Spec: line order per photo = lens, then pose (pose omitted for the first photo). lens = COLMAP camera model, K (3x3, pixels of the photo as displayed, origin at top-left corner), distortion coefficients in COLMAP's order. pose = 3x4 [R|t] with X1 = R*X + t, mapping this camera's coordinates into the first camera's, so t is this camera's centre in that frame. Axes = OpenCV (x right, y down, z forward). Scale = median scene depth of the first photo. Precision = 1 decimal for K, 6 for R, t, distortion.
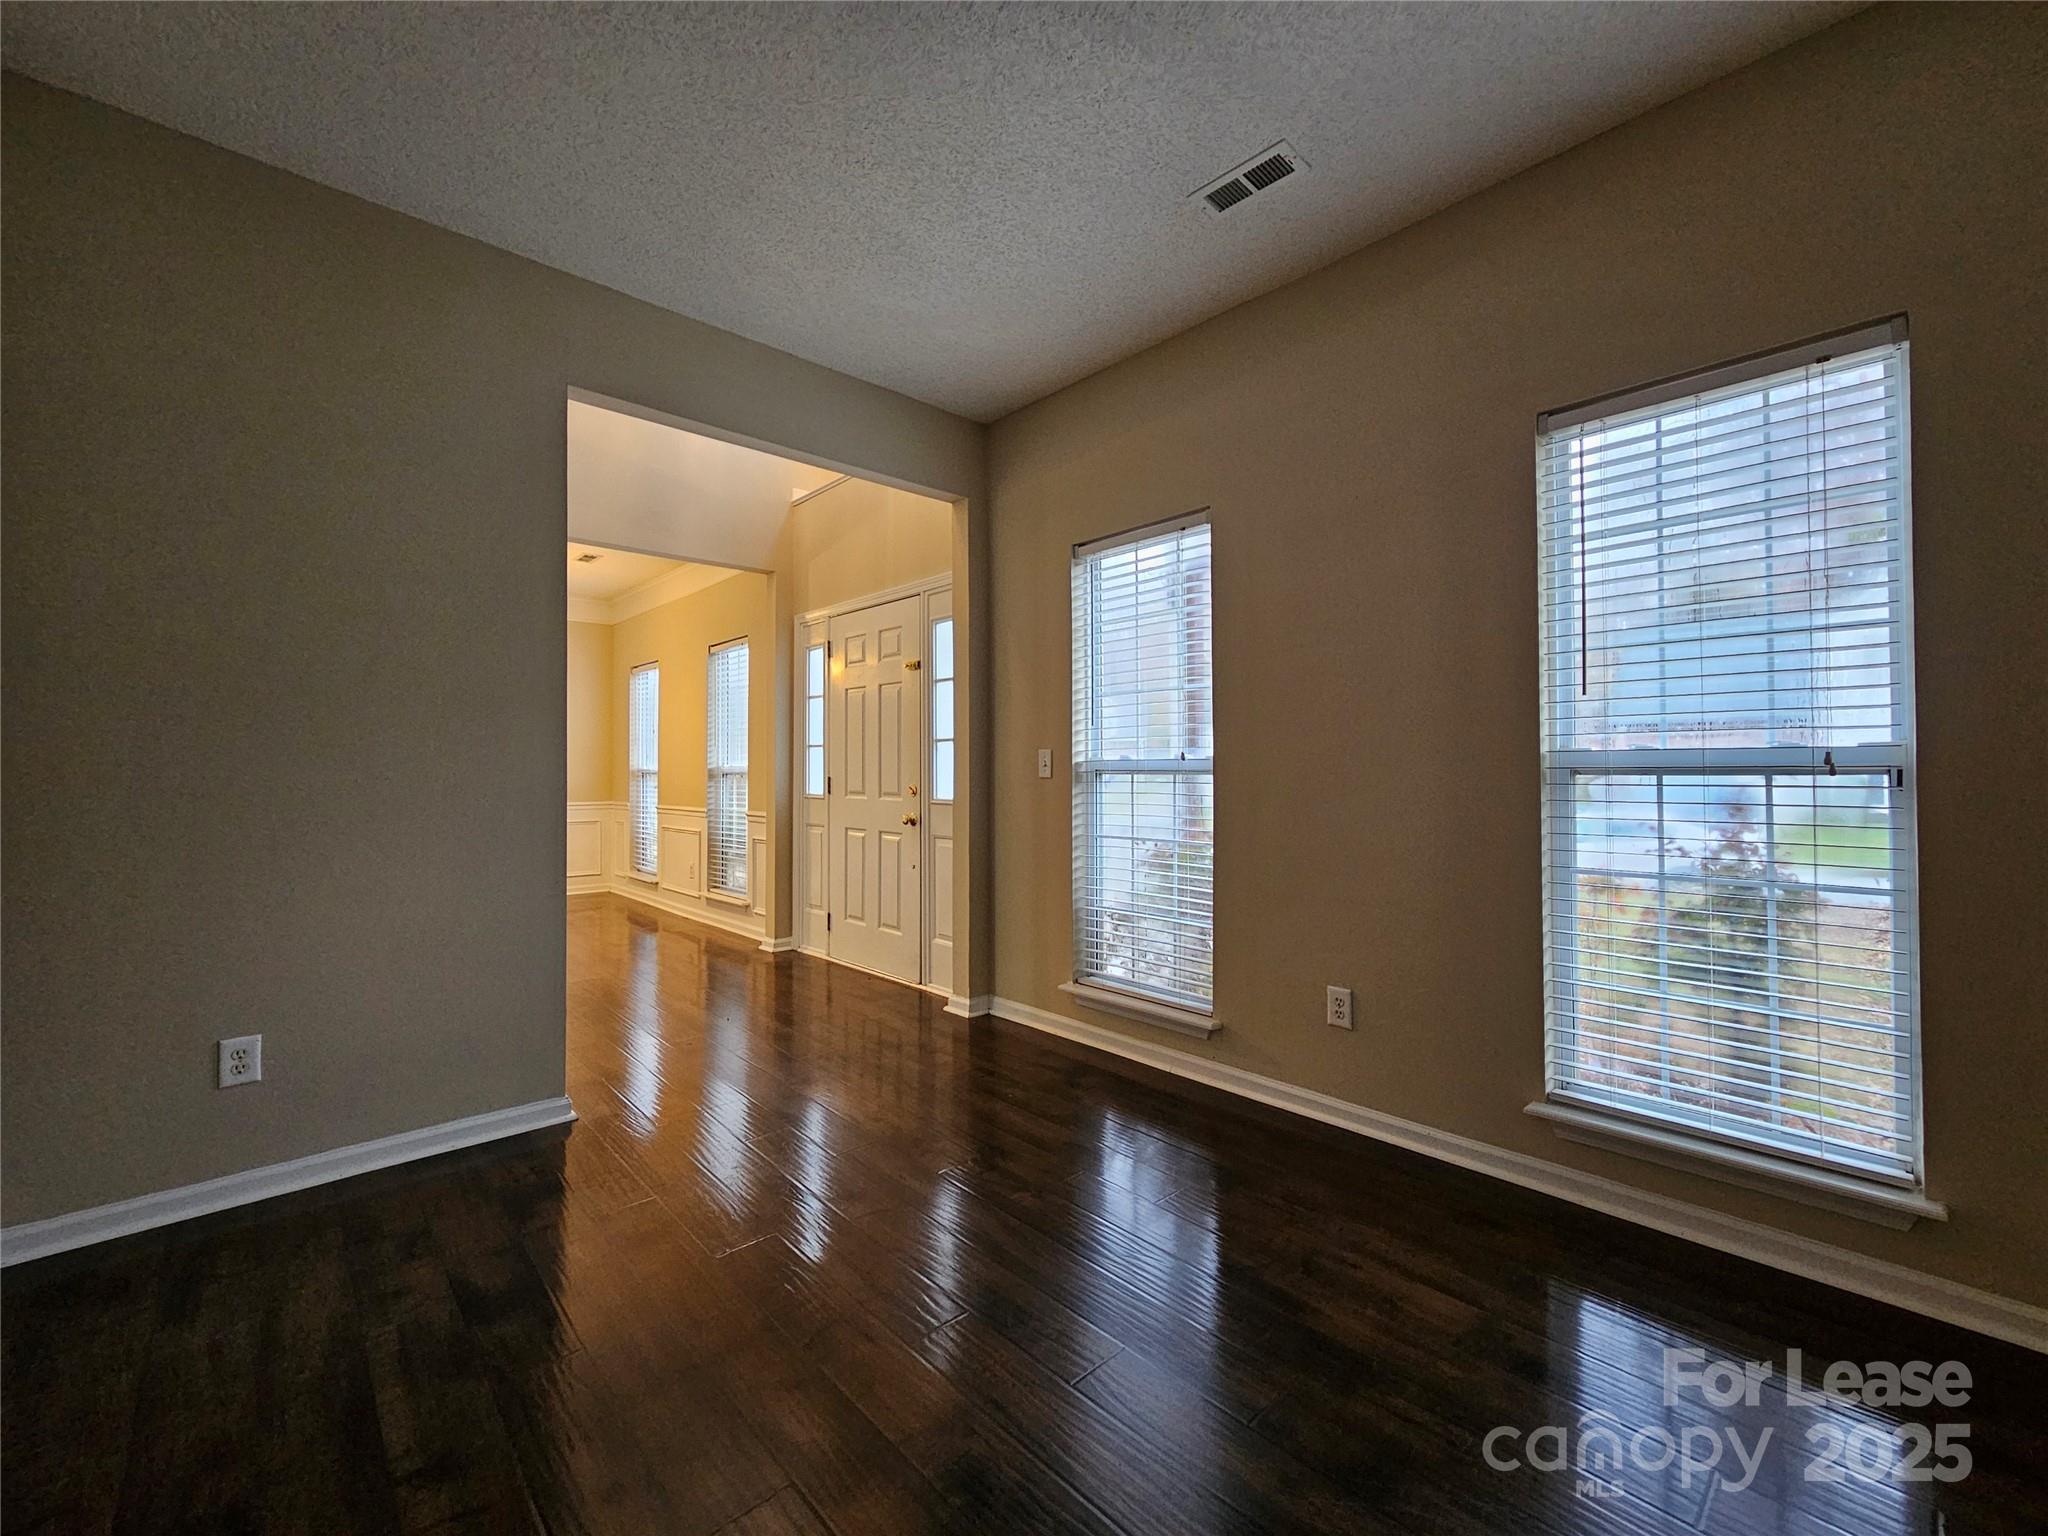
lens RADIAL K [[847.5, 0, 1034.9], [0, 847.5, 762.2], [0, 0, 1]] dist [0.003063, 0.000234]
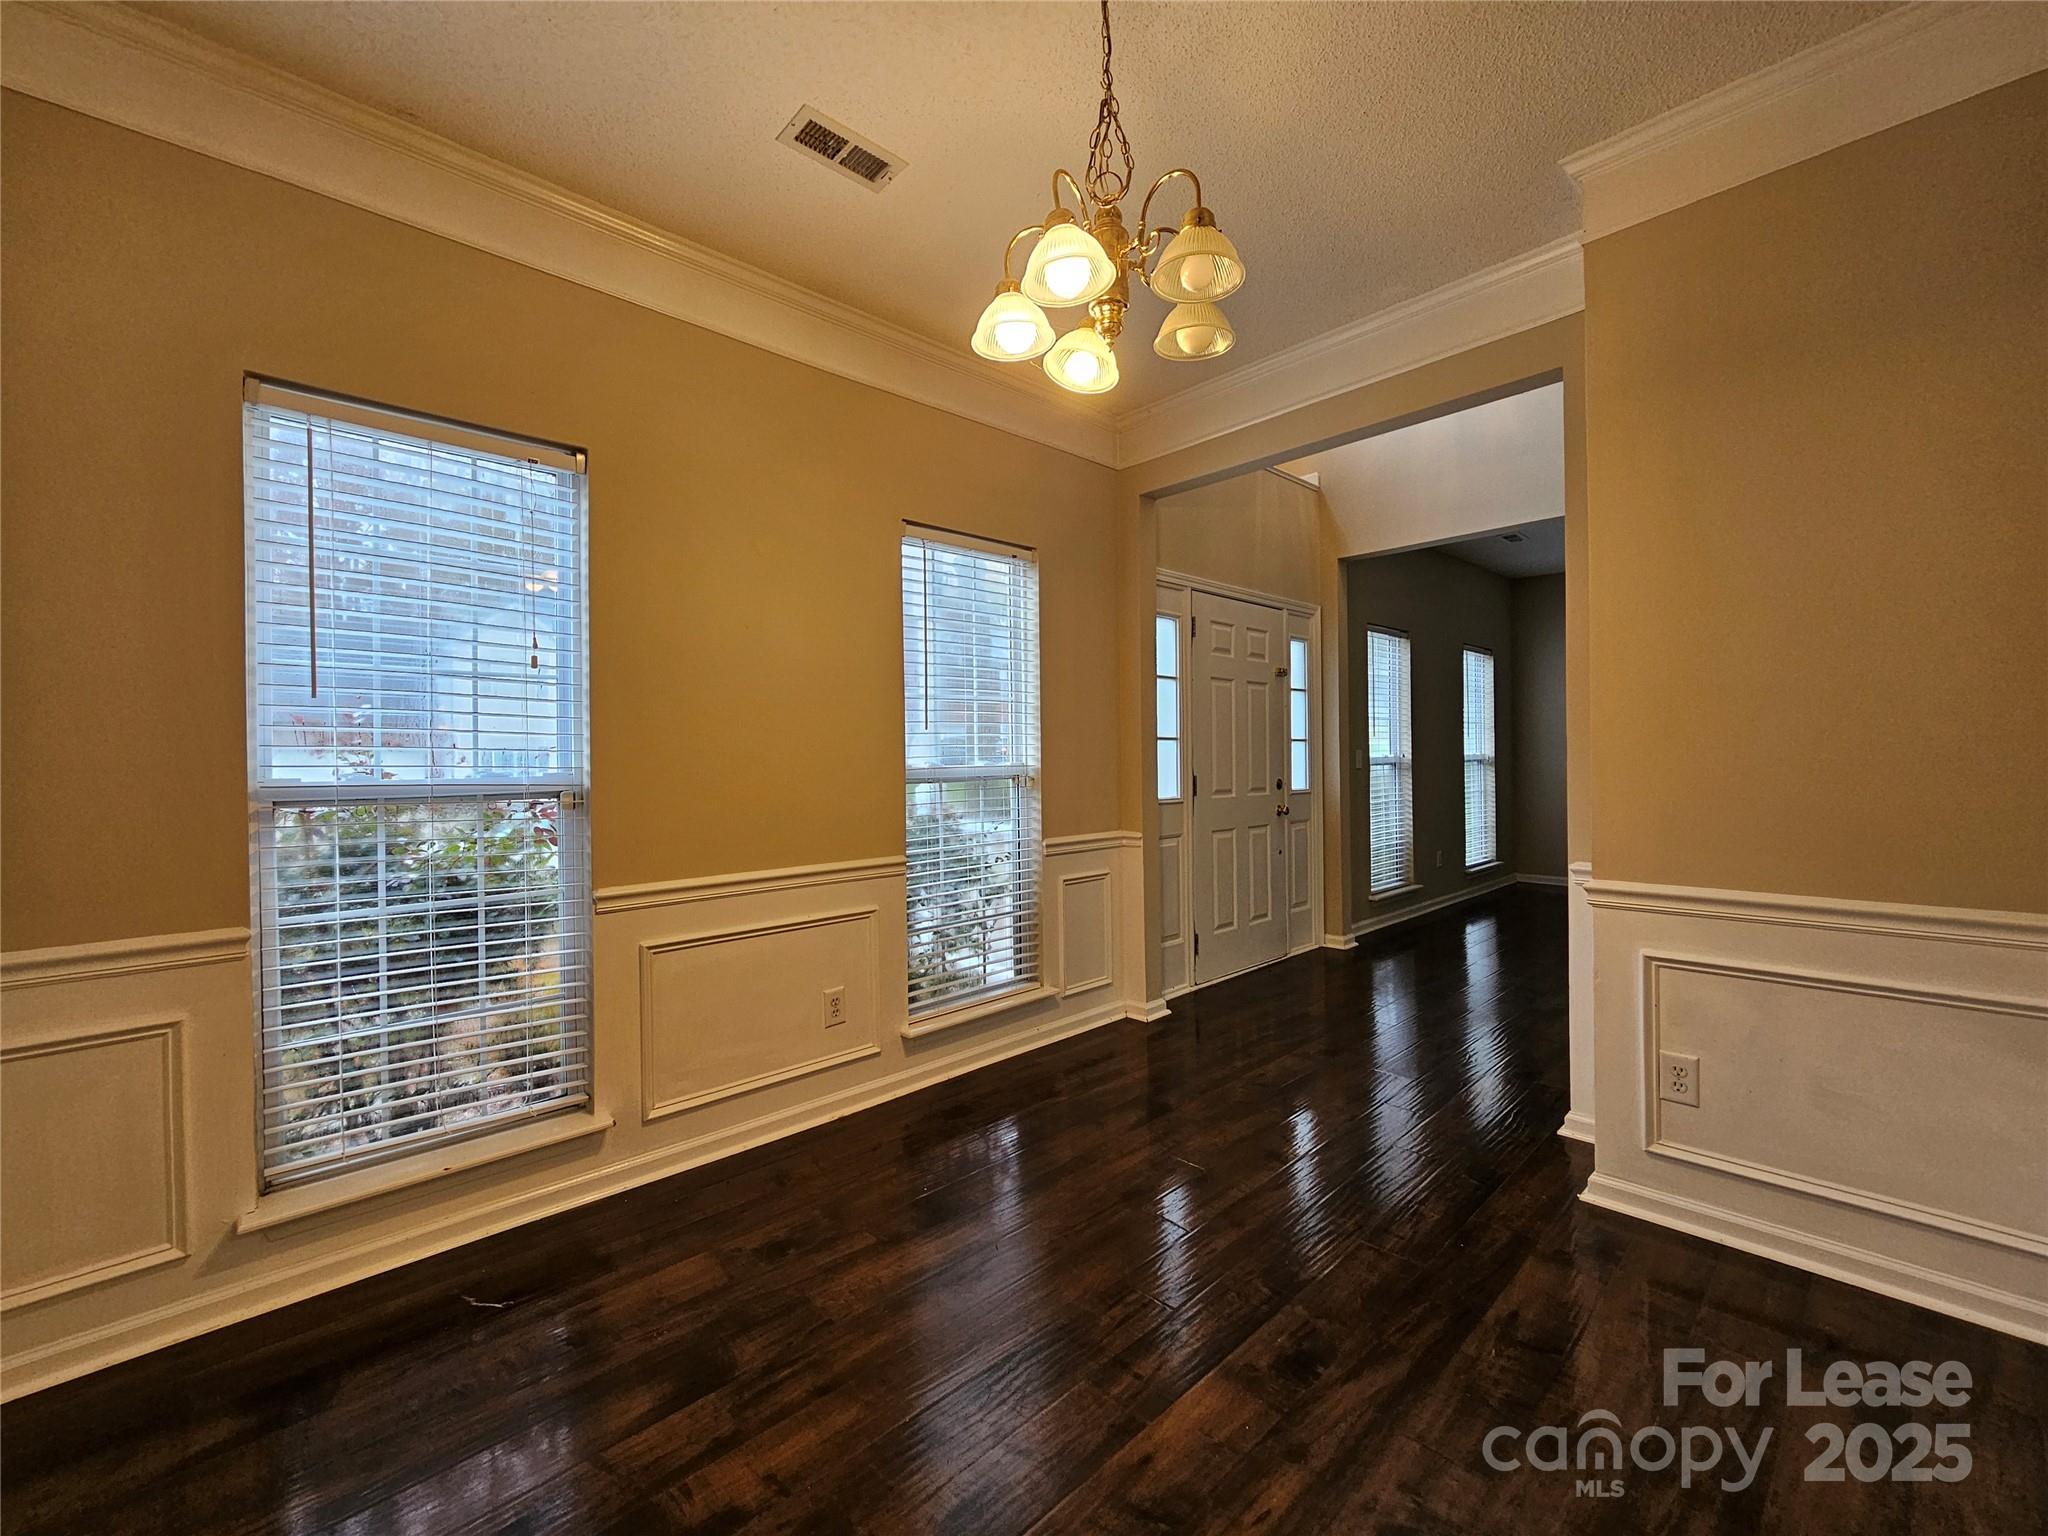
lens RADIAL K [[847.5, 0, 1037.5], [0, 847.5, 779.1], [0, 0, 1]] dist [0.003063, 0.000234]
pose [[-0.023574, 0.002479, 0.999719, -1.092143], [0.024994, 0.999686, -0.001890, 0.018879], [-0.999410, 0.024942, -0.023629, 1.173740]]
